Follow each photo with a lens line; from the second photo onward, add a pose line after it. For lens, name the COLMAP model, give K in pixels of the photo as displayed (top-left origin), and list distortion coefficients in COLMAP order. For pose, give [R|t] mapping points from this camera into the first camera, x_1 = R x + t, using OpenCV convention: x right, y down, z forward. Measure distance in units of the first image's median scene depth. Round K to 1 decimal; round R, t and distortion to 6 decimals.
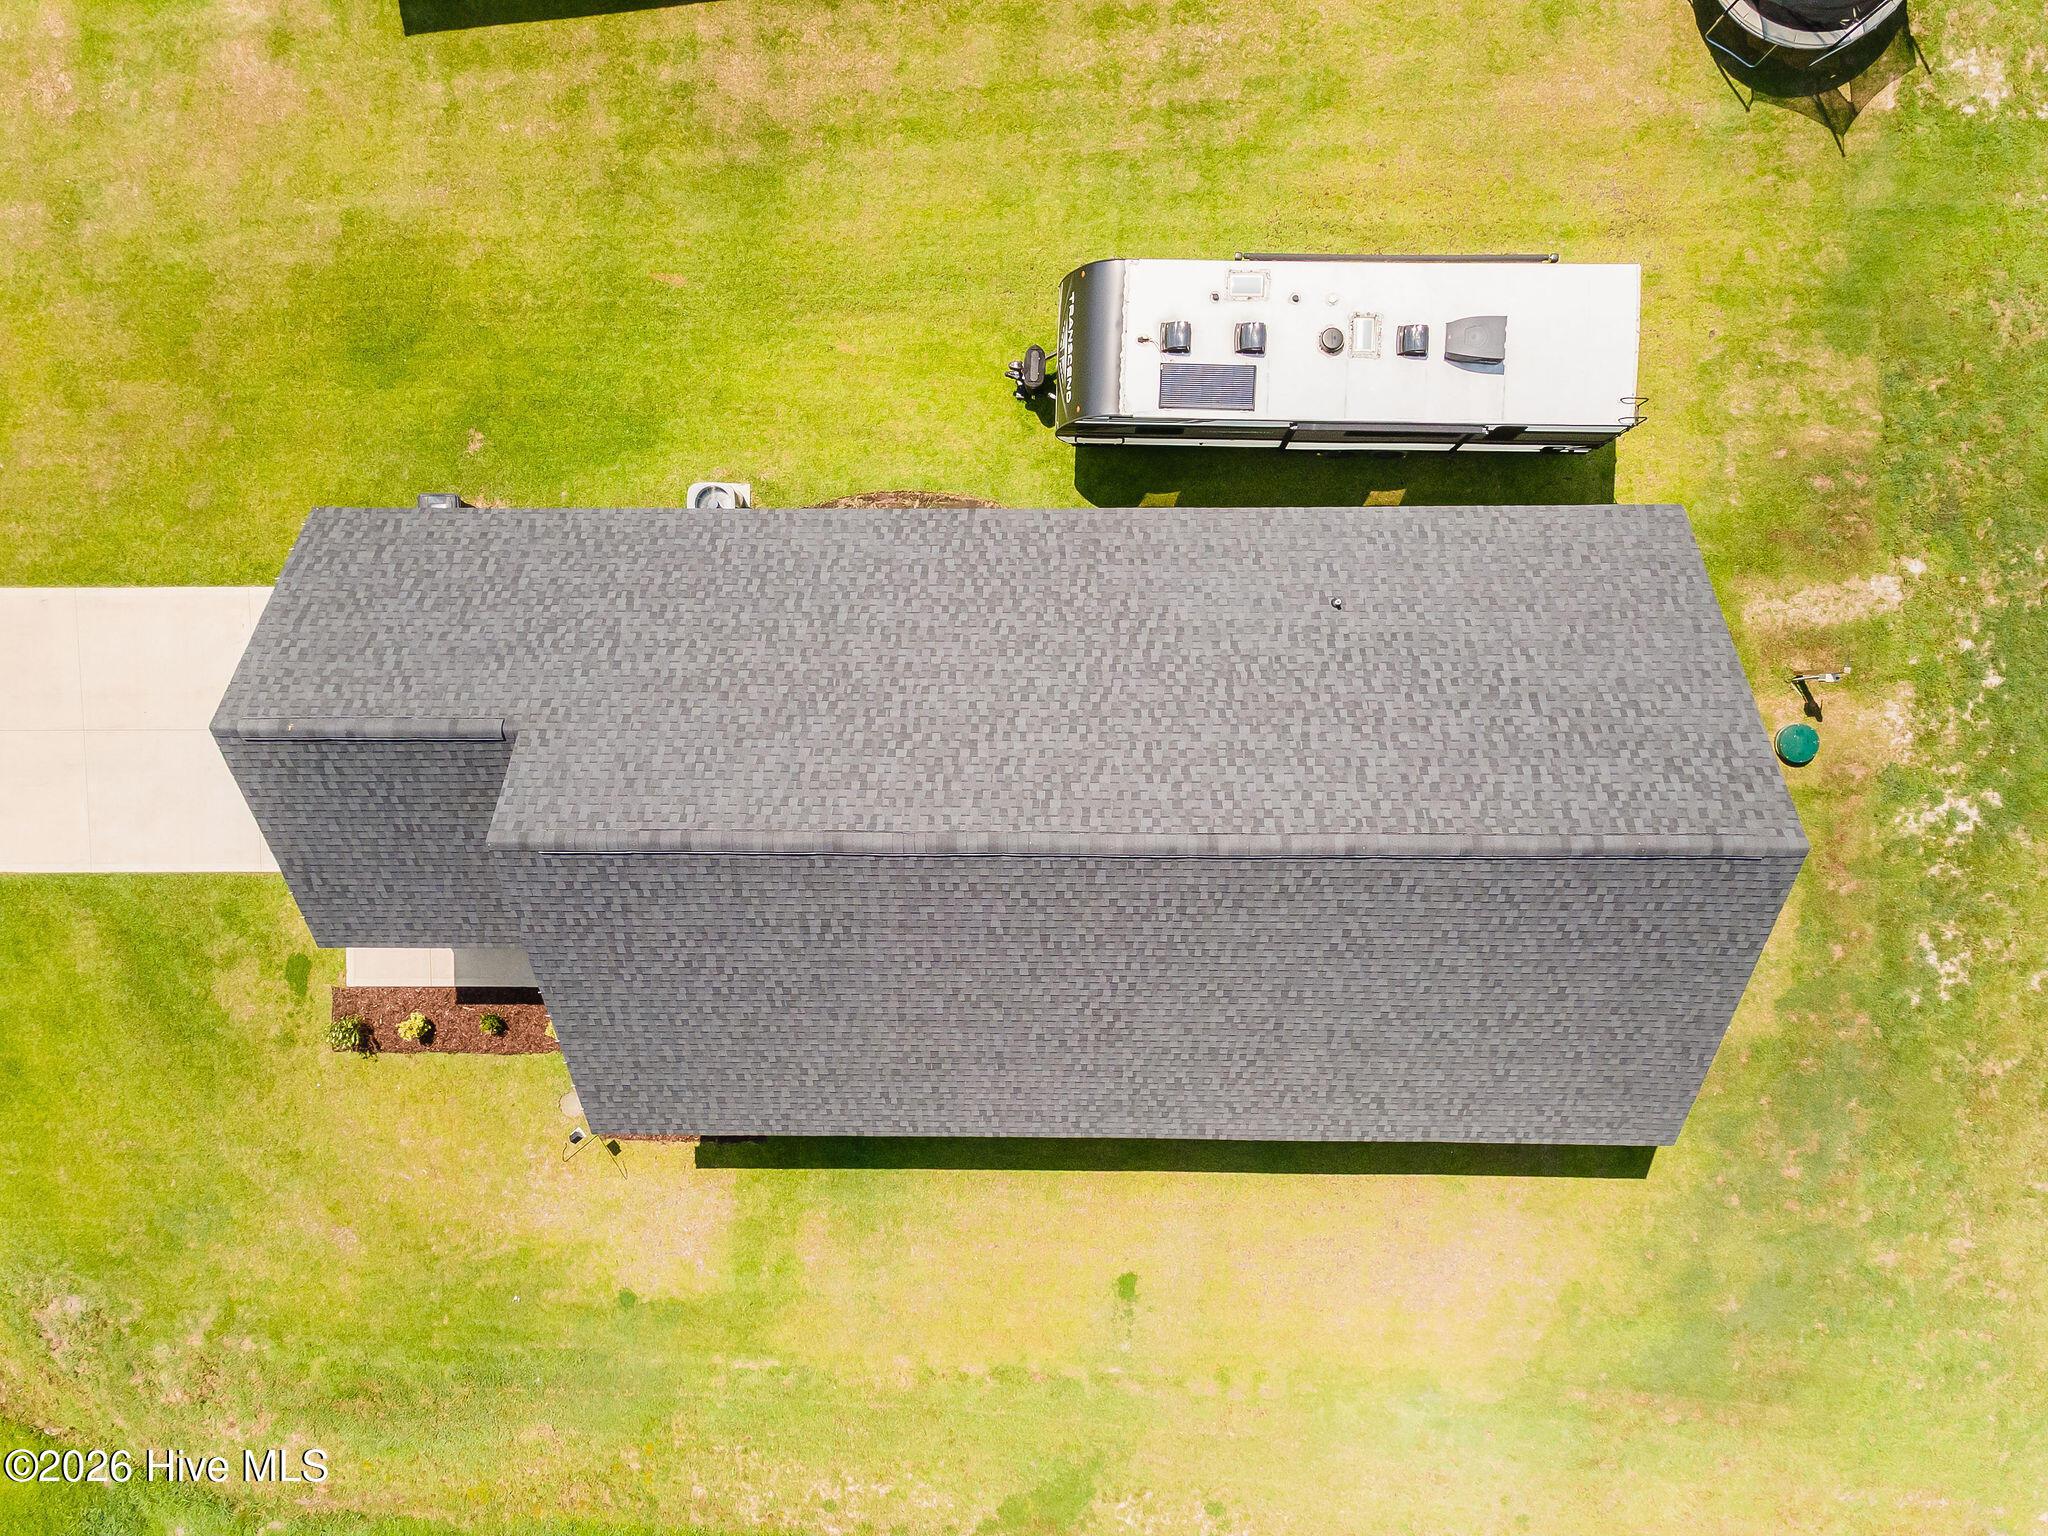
lens RADIAL K [[1495.6, 0, 1028.8], [0, 1495.6, 761.0], [0, 0, 1]] dist [0.036400, 0.019372]
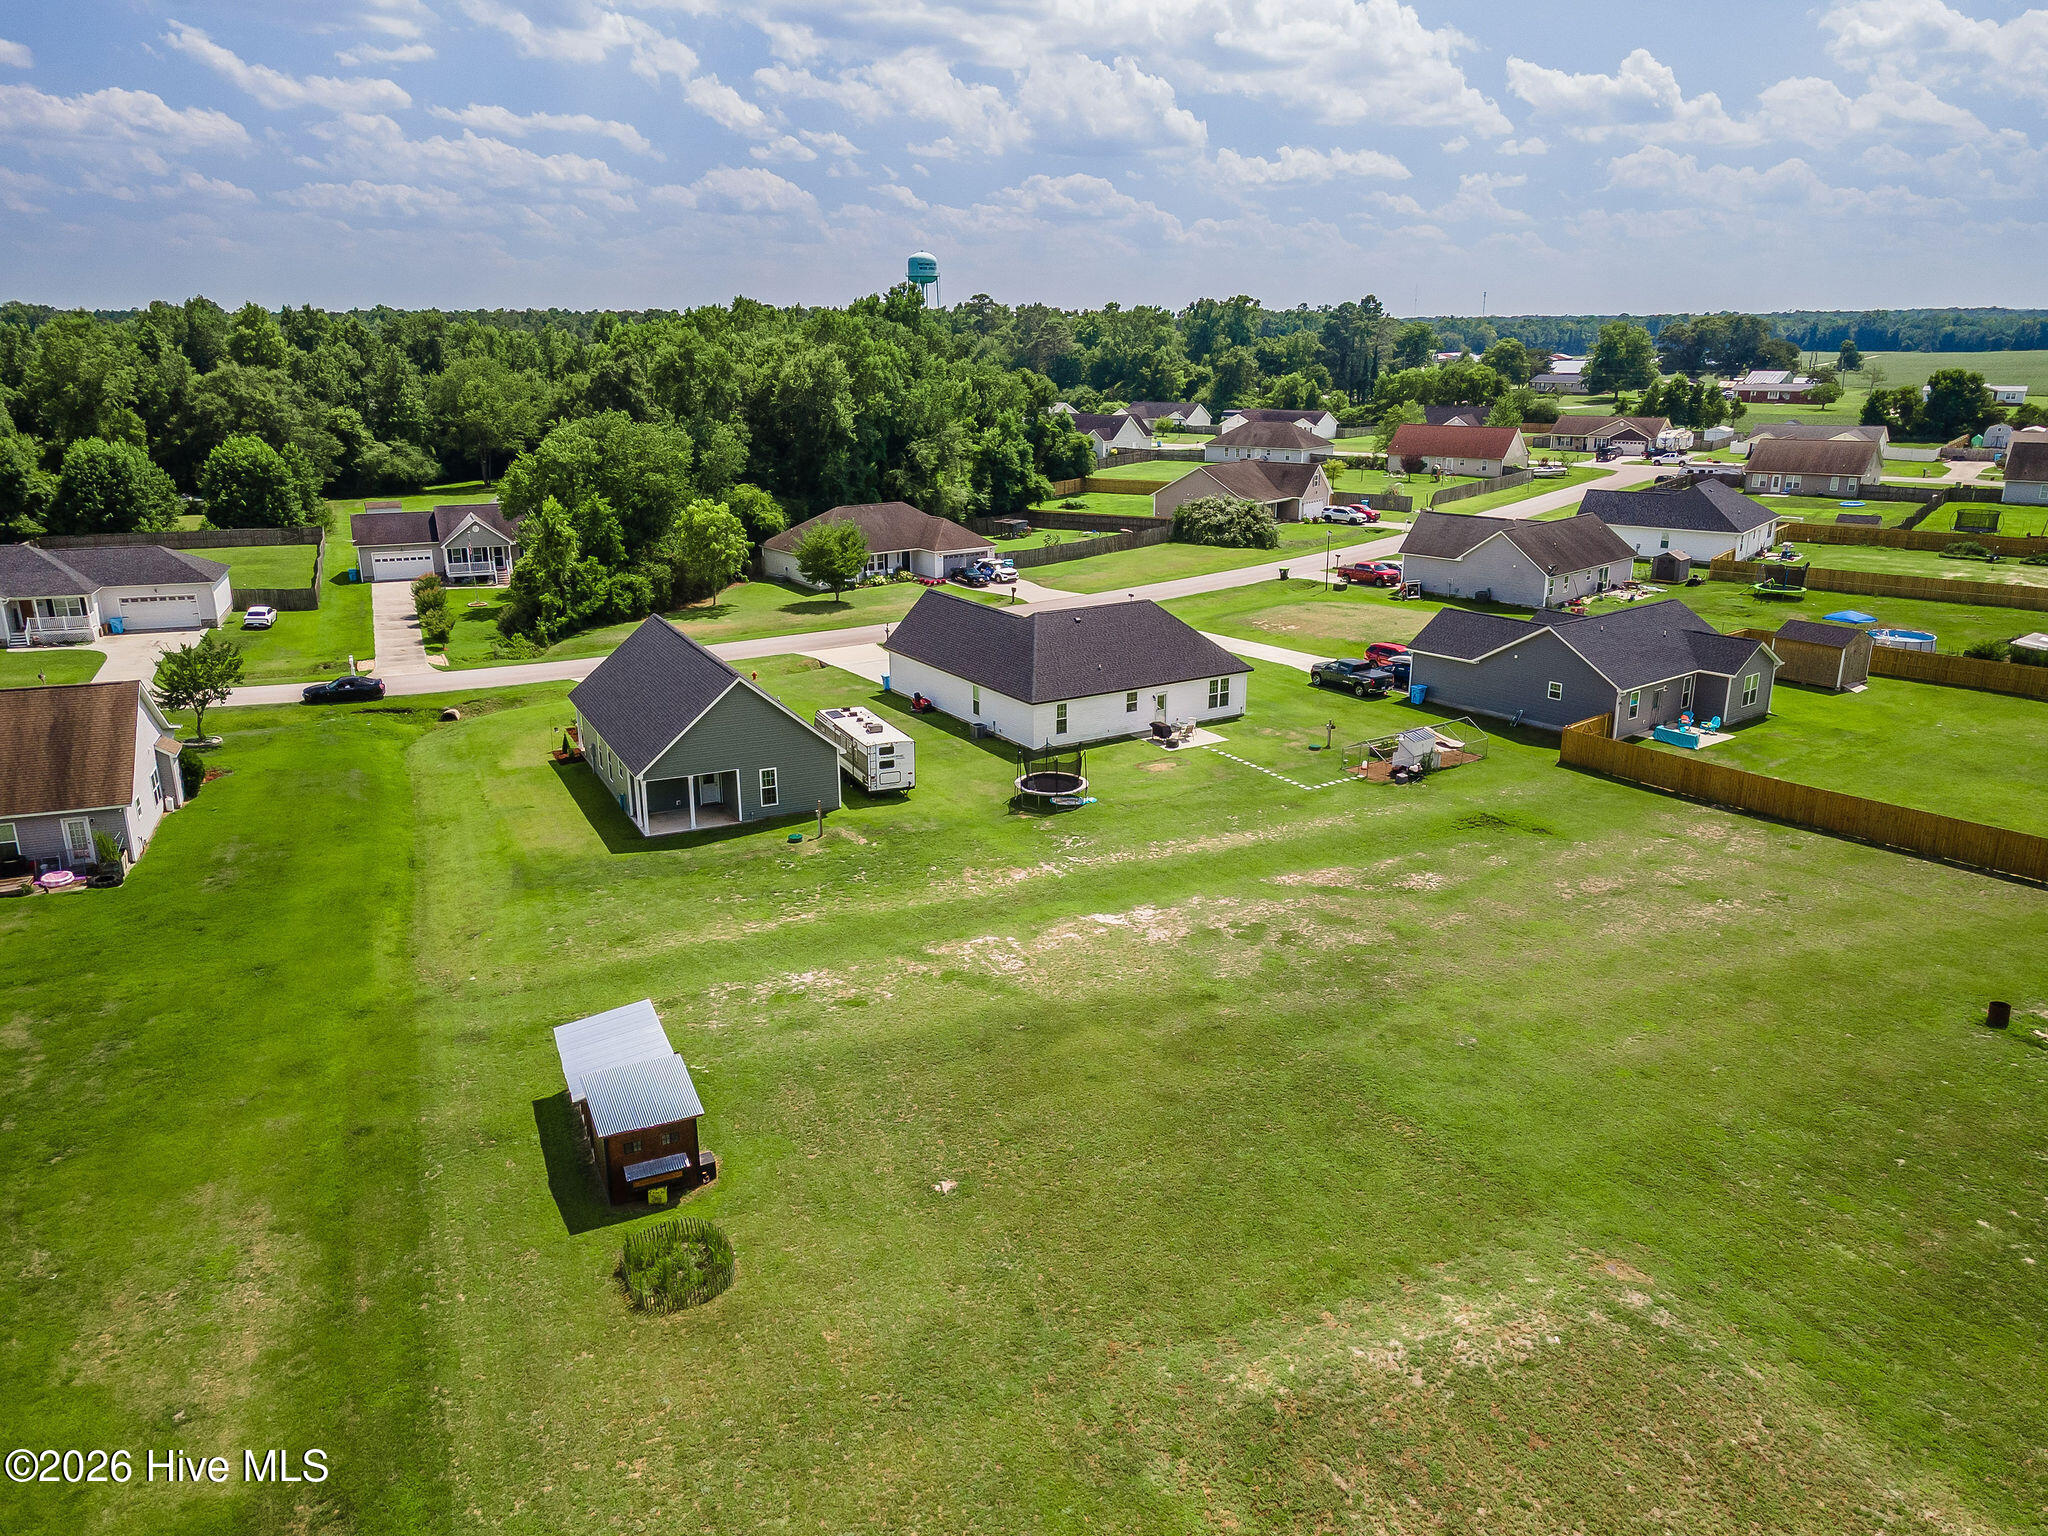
lens RADIAL K [[1495.6, 0, 1024.2], [0, 1495.6, 776.3], [0, 0, 1]] dist [0.036400, 0.019372]
pose [[0.437763, 0.287673, -0.851826, 2.832572], [-0.898414, 0.103222, -0.426846, 0.720515], [-0.034865, 0.952150, 0.303637, 0.095381]]
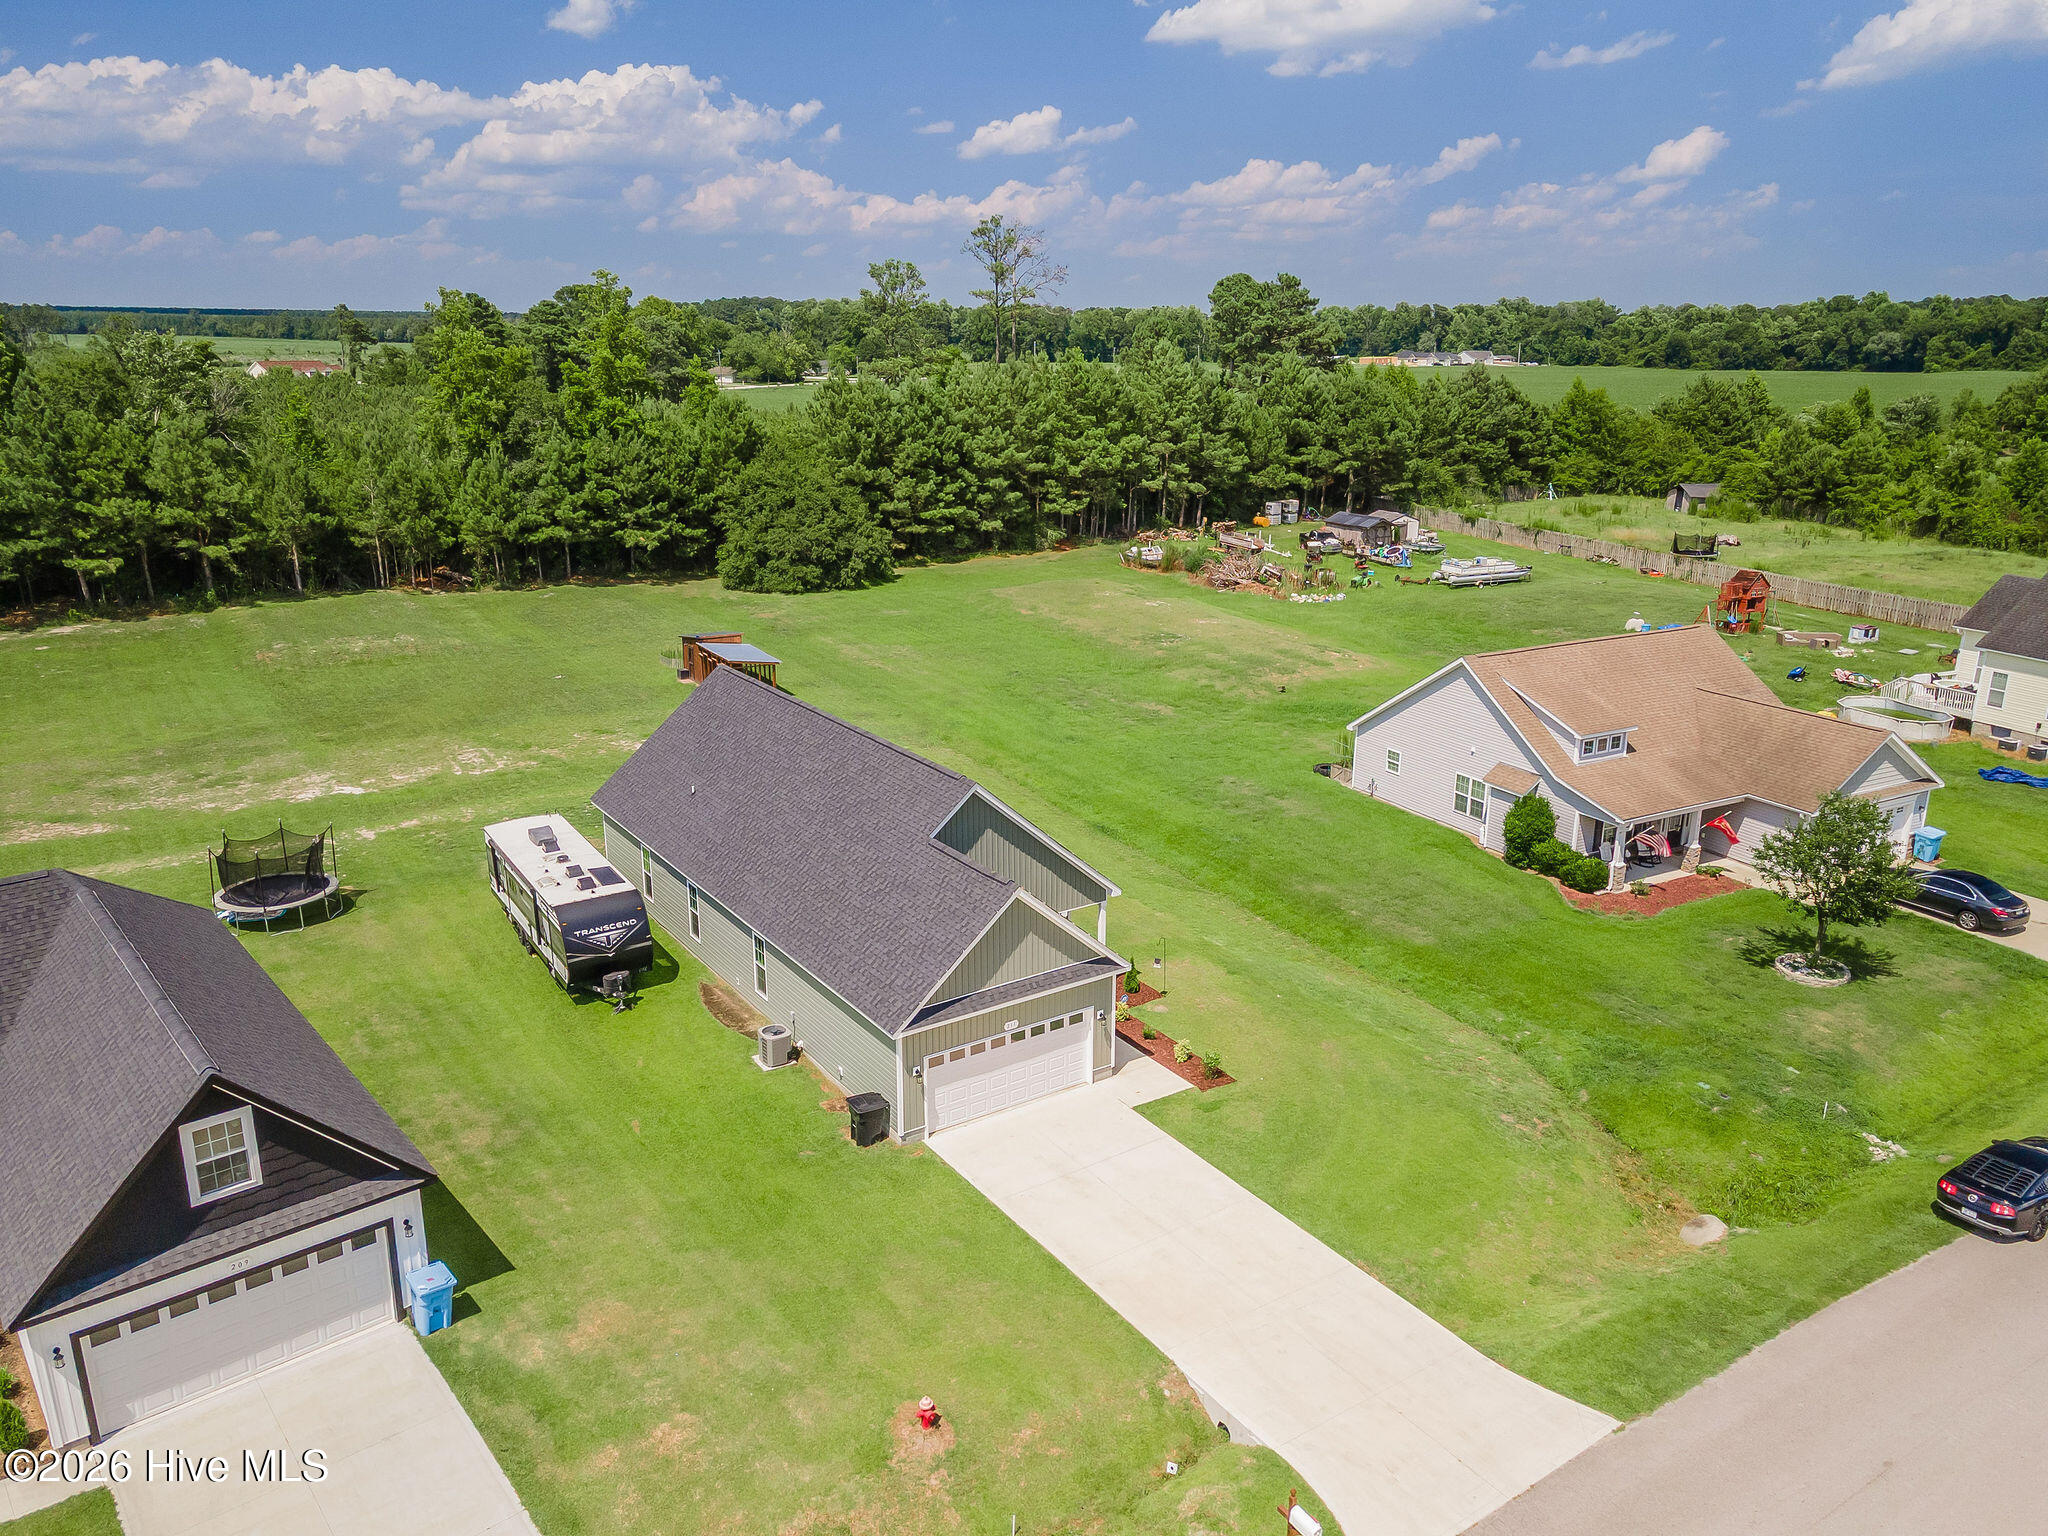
lens RADIAL K [[1495.6, 0, 1028.5], [0, 1495.6, 769.1], [0, 0, 1]] dist [0.036400, 0.019372]
pose [[-0.556498, -0.208975, 0.804139, -1.493513], [0.830051, -0.182234, 0.527073, -0.696645], [0.036396, 0.960792, 0.274872, 0.329588]]
